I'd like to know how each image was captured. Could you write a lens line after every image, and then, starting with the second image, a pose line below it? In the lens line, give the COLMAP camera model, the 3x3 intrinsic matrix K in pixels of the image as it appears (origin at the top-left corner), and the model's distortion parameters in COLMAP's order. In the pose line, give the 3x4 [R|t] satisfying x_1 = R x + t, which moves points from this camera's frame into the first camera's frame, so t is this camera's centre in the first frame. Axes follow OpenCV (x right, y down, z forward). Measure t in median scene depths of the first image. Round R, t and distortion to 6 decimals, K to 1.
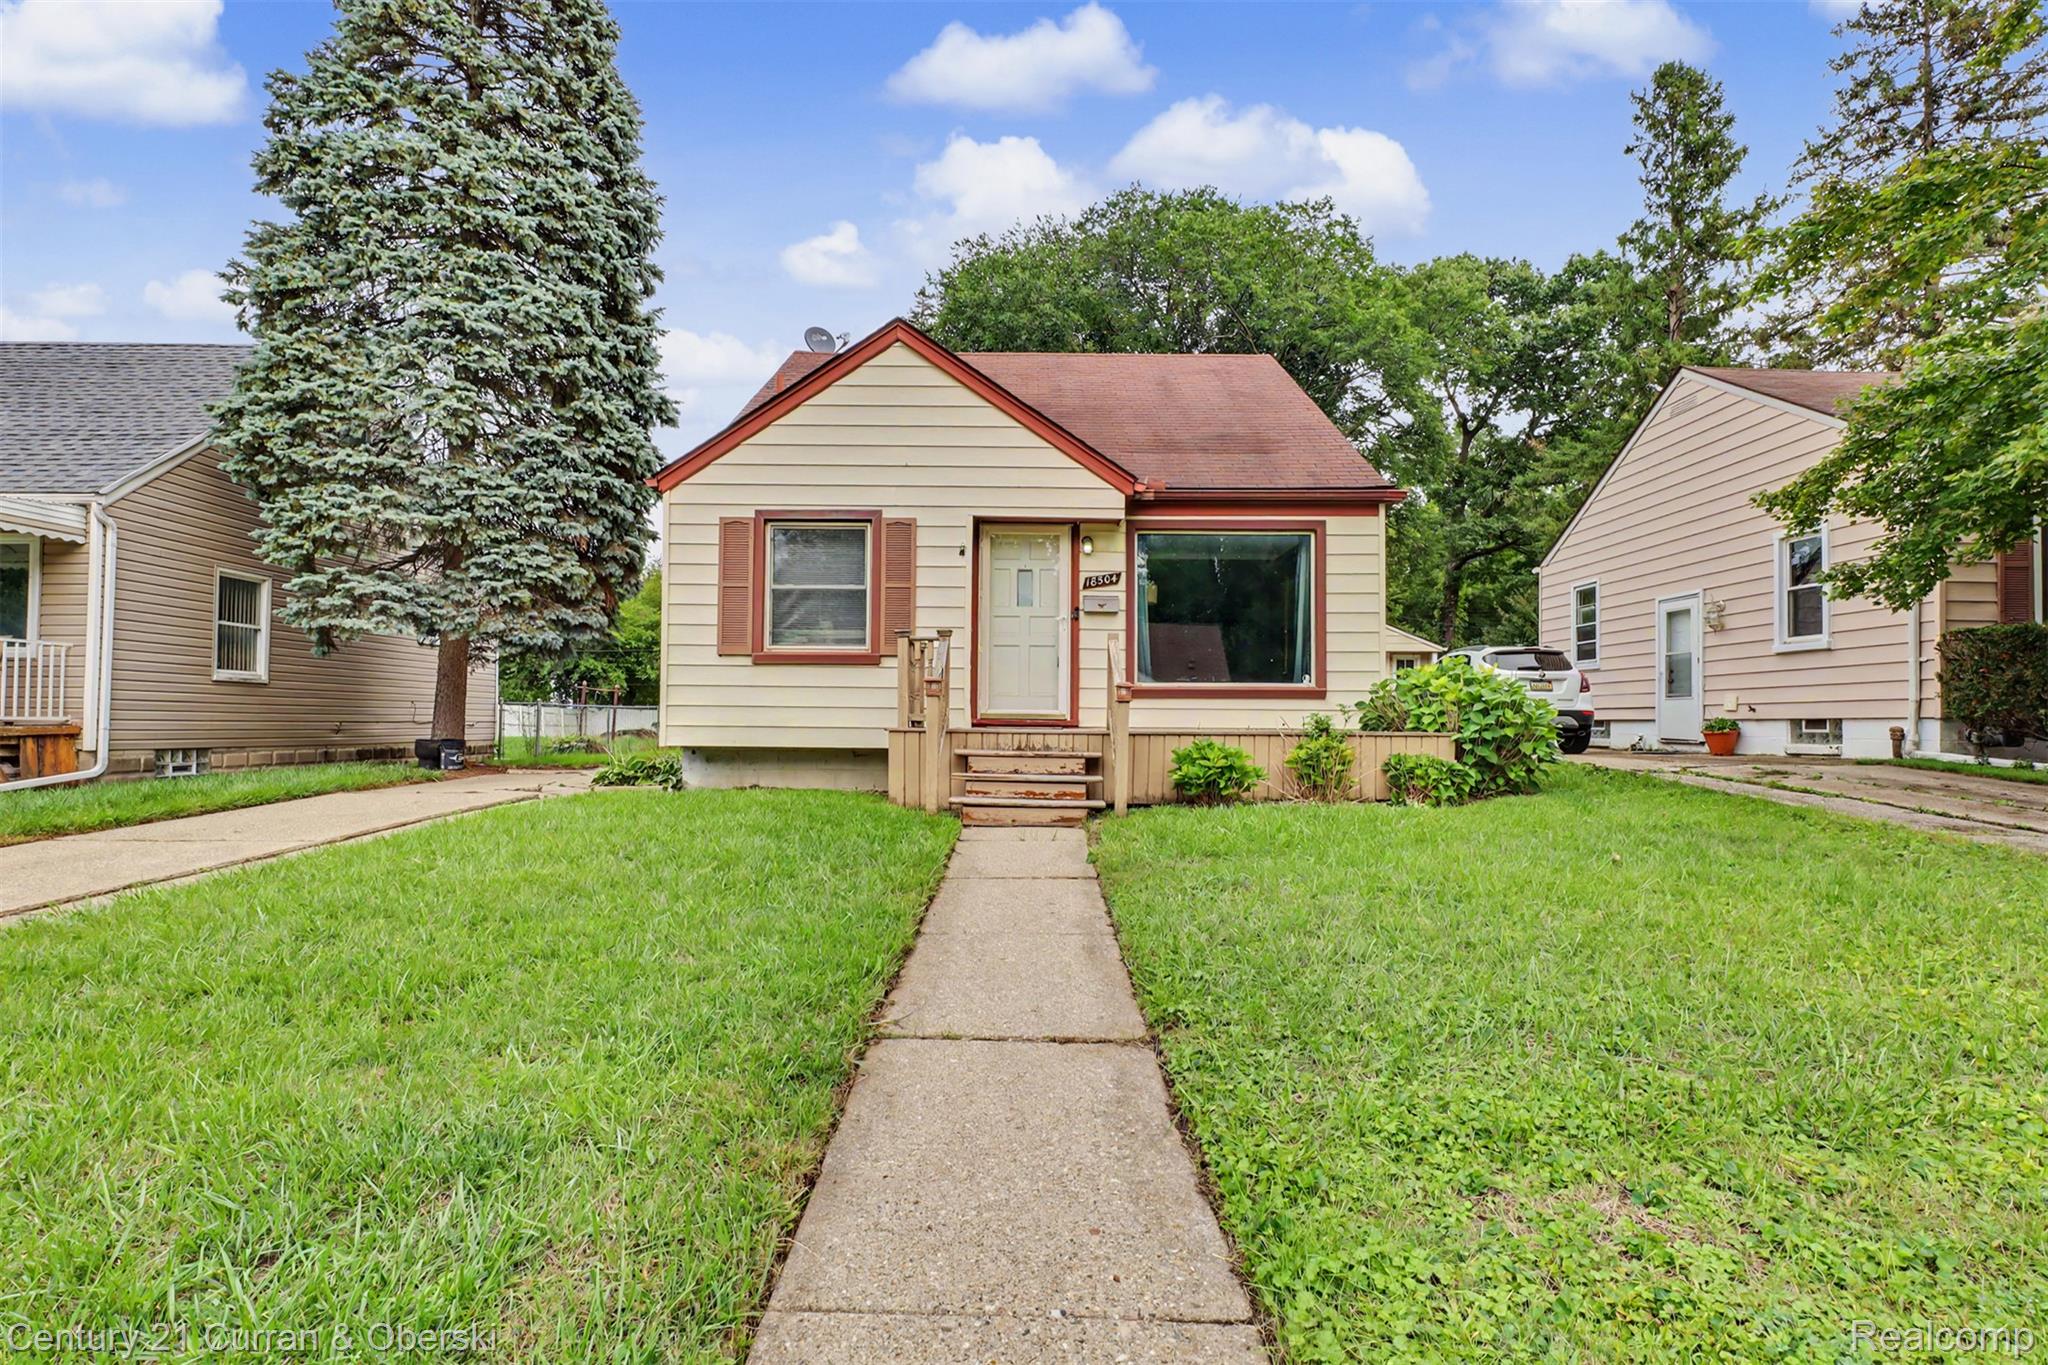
lens RADIAL K [[988.2, 0, 987.8], [0, 988.2, 672.2], [0, 0, 1]] dist [-0.002916, 0.001153]
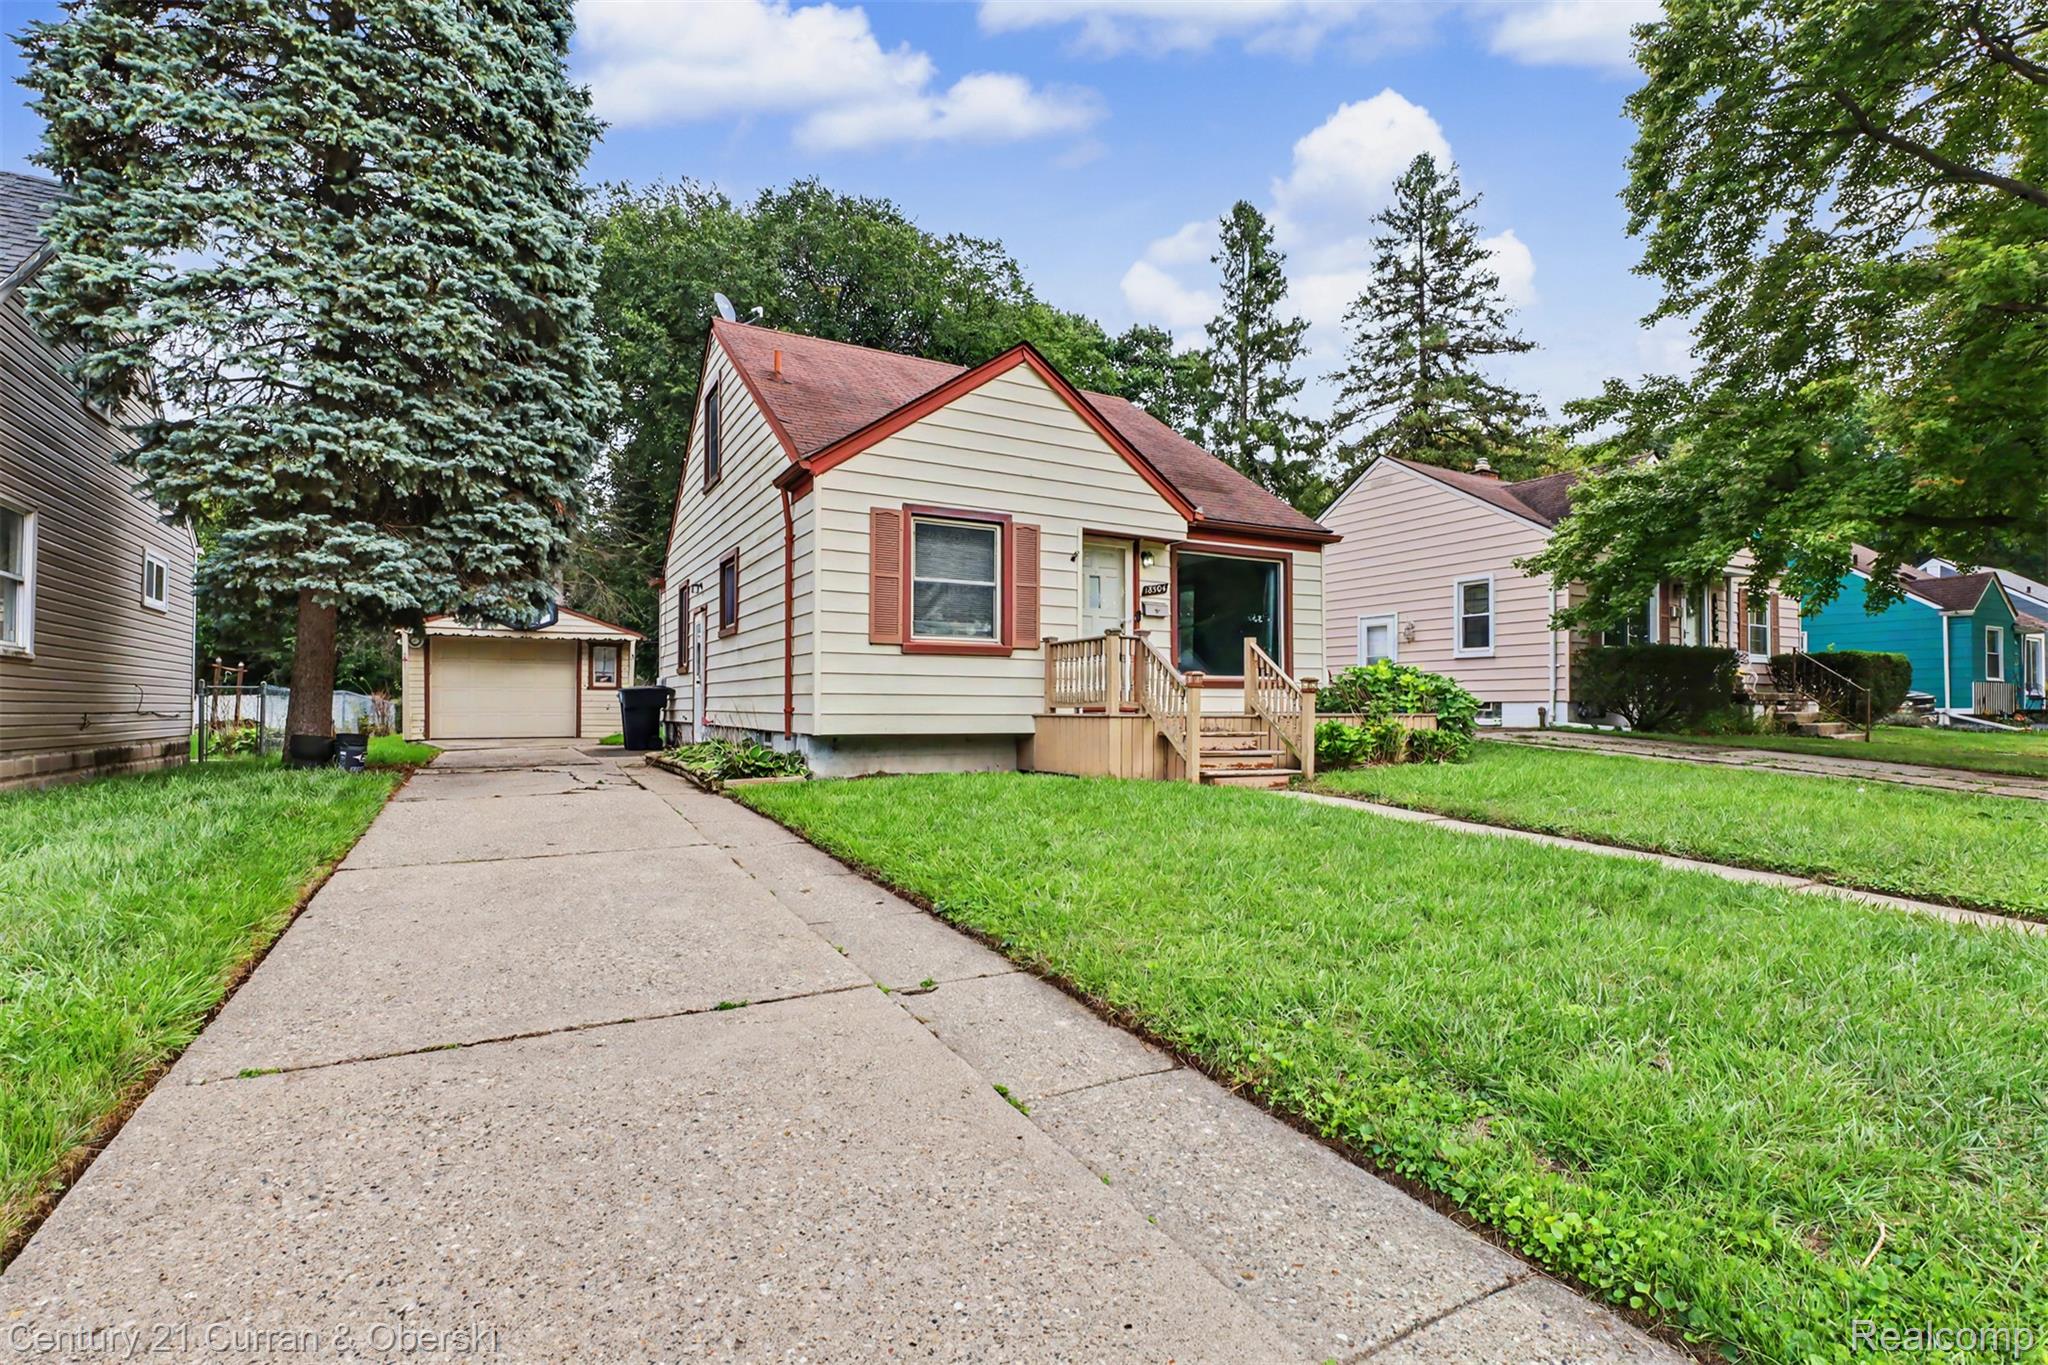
lens RADIAL K [[988.2, 0, 987.8], [0, 988.2, 672.2], [0, 0, 1]] dist [-0.002916, 0.001153]
pose [[0.864043, 0.011253, 0.503293, -0.672026], [-0.020391, 0.999712, 0.012653, -0.003365], [-0.503005, -0.021196, 0.864023, 0.064372]]
